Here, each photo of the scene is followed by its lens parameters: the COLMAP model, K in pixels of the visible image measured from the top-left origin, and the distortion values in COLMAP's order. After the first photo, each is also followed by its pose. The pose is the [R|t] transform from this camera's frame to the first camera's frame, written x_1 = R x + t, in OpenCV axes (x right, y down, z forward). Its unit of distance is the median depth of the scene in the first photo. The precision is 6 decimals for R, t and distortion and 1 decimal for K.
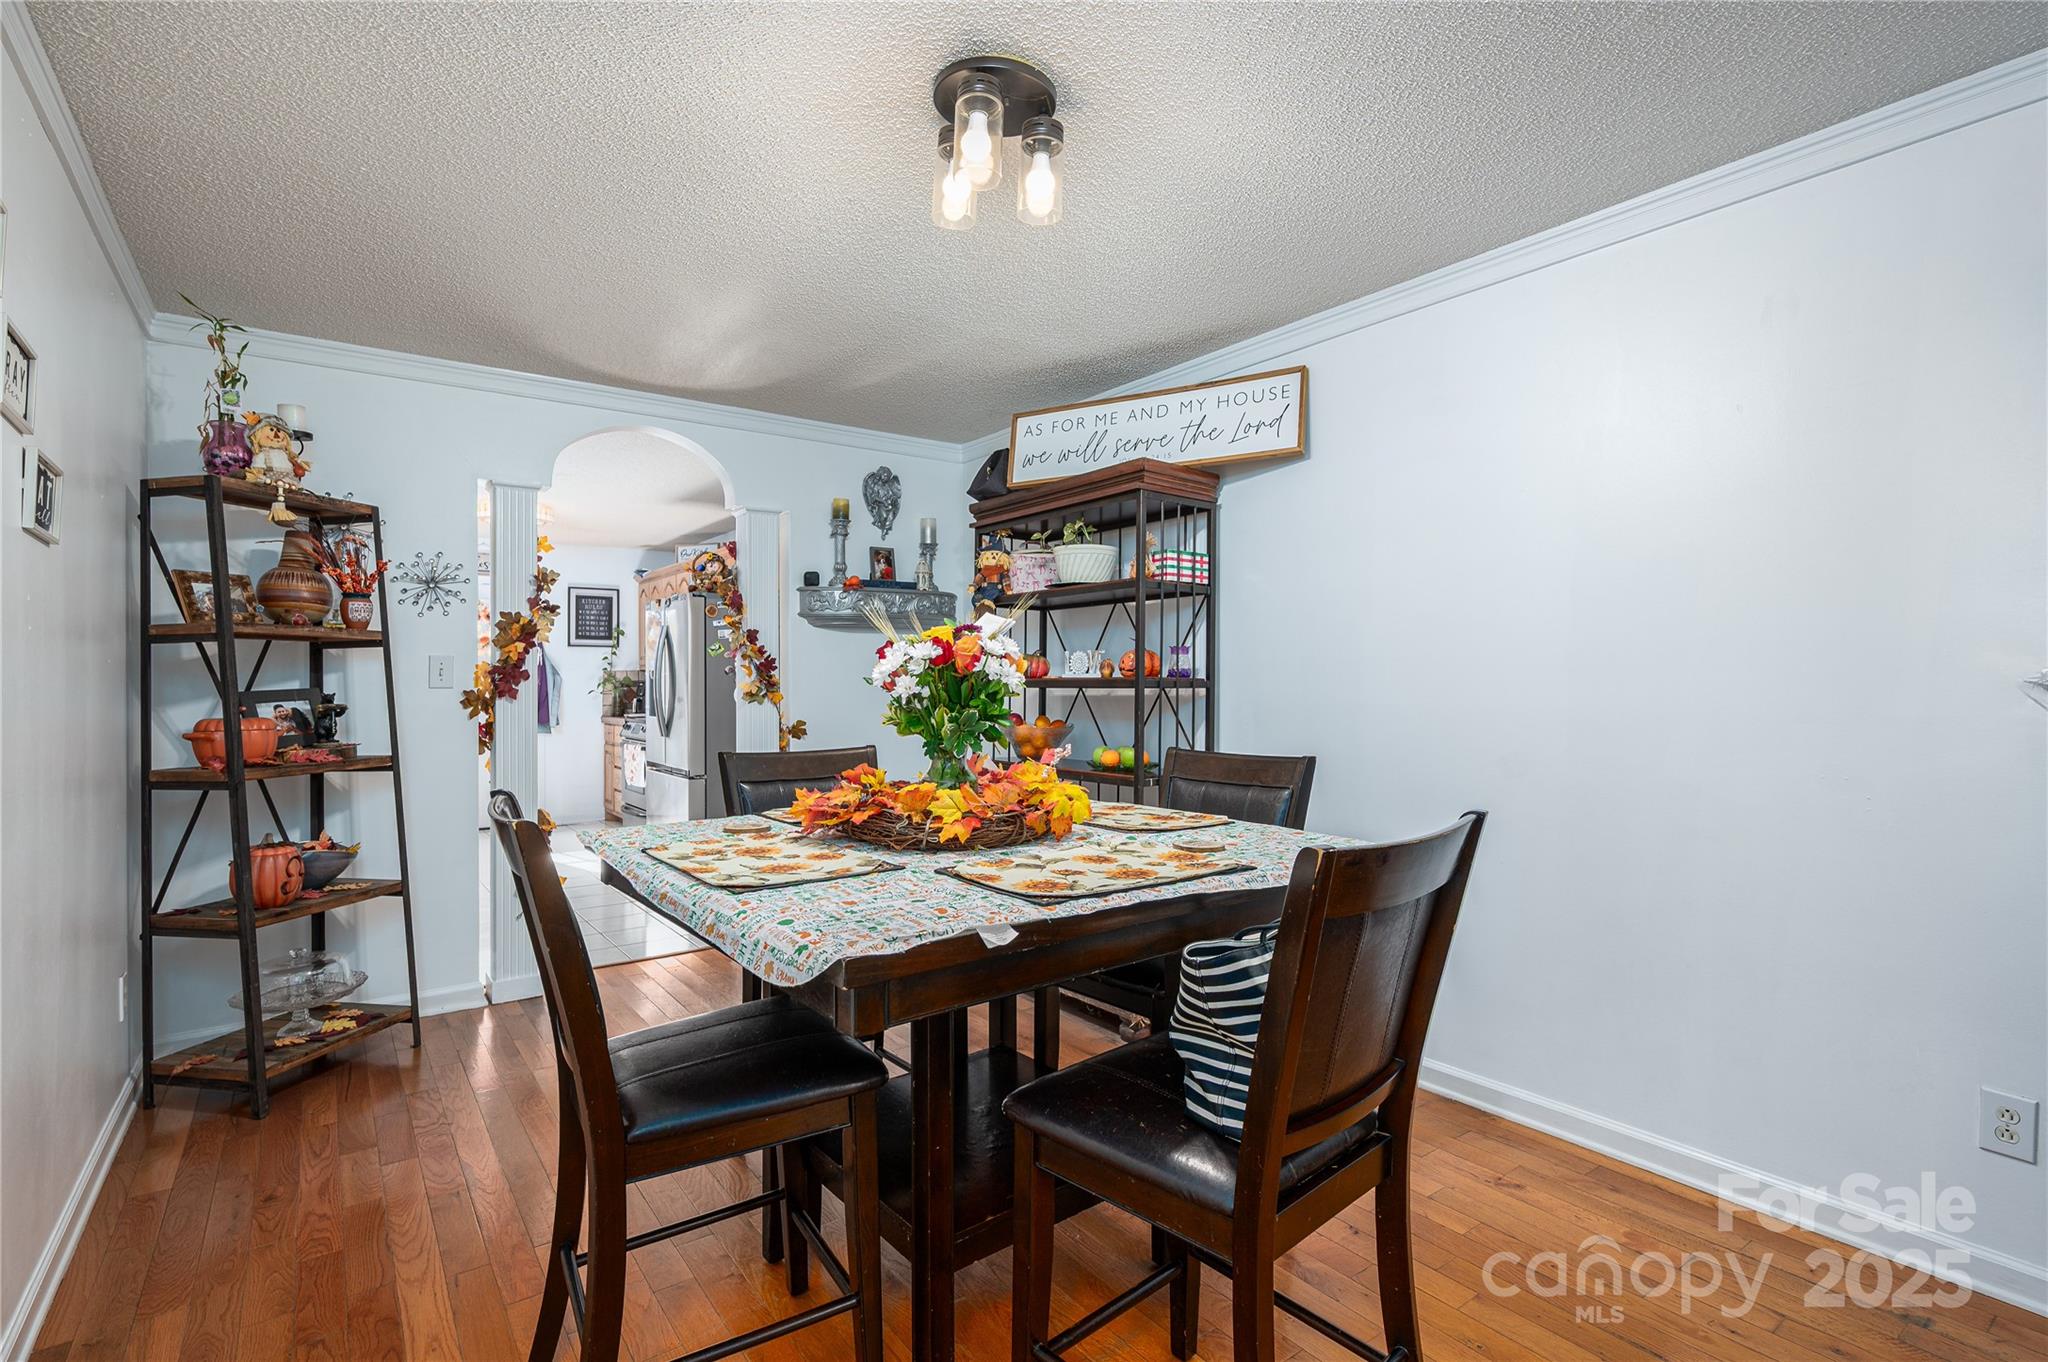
lens RADIAL K [[961.0, 0, 1023.9], [0, 961.0, 682.9], [0, 0, 1]] dist [0.000462, 0.000722]
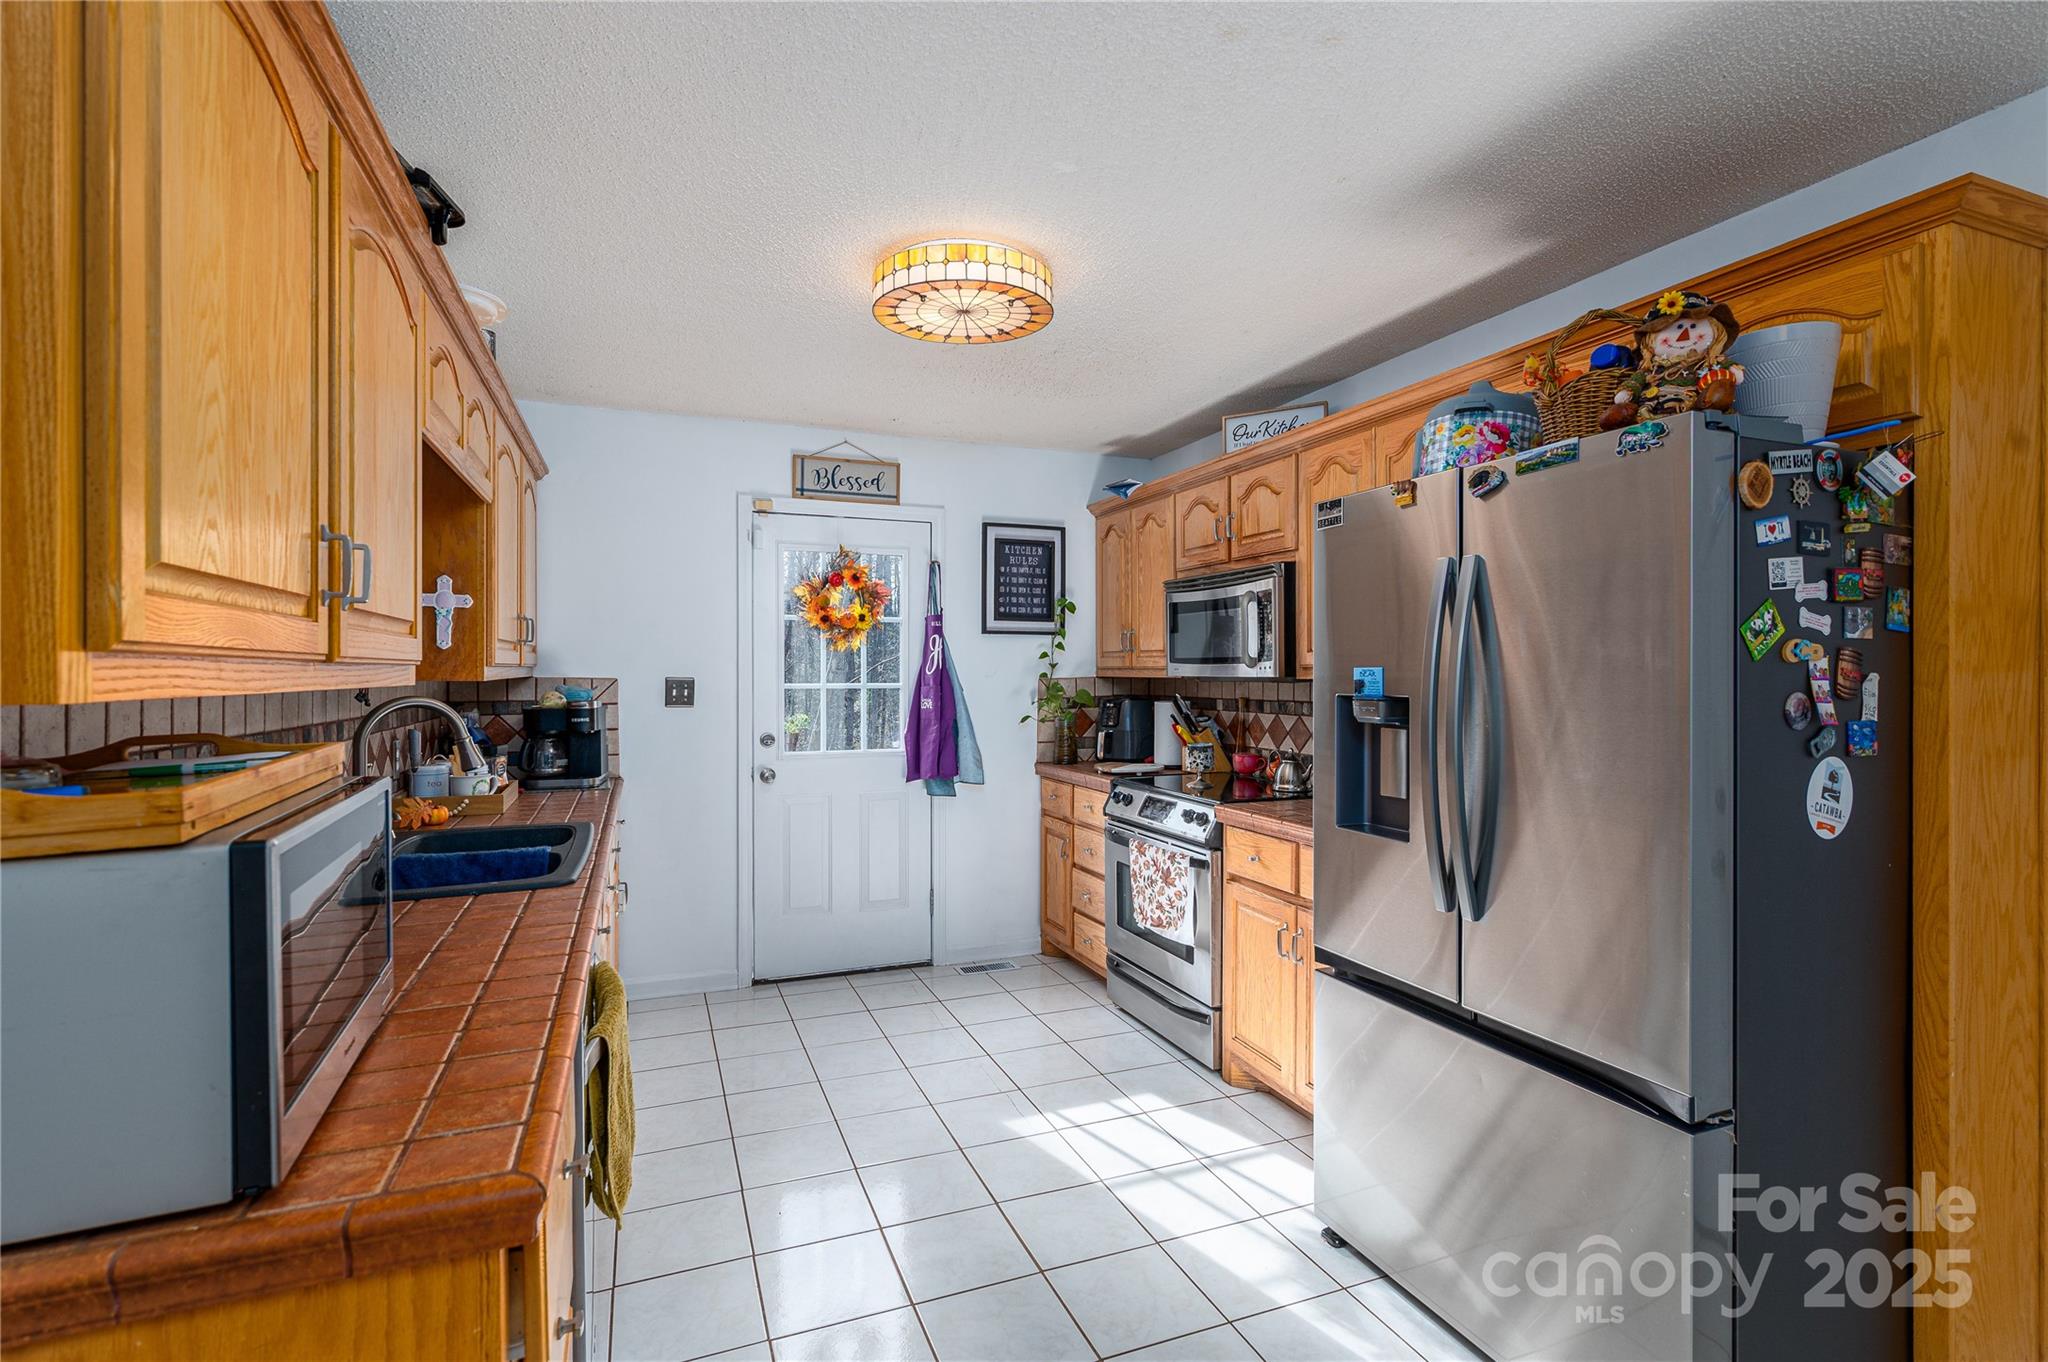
lens RADIAL K [[961.0, 0, 1025.7], [0, 961.0, 672.8], [0, 0, 1]] dist [0.000462, 0.000722]
pose [[0.967707, 0.005000, -0.252028, -0.314152], [-0.005384, 0.999985, -0.000835, -0.015649], [0.252020, 0.002165, 0.967719, 0.485094]]
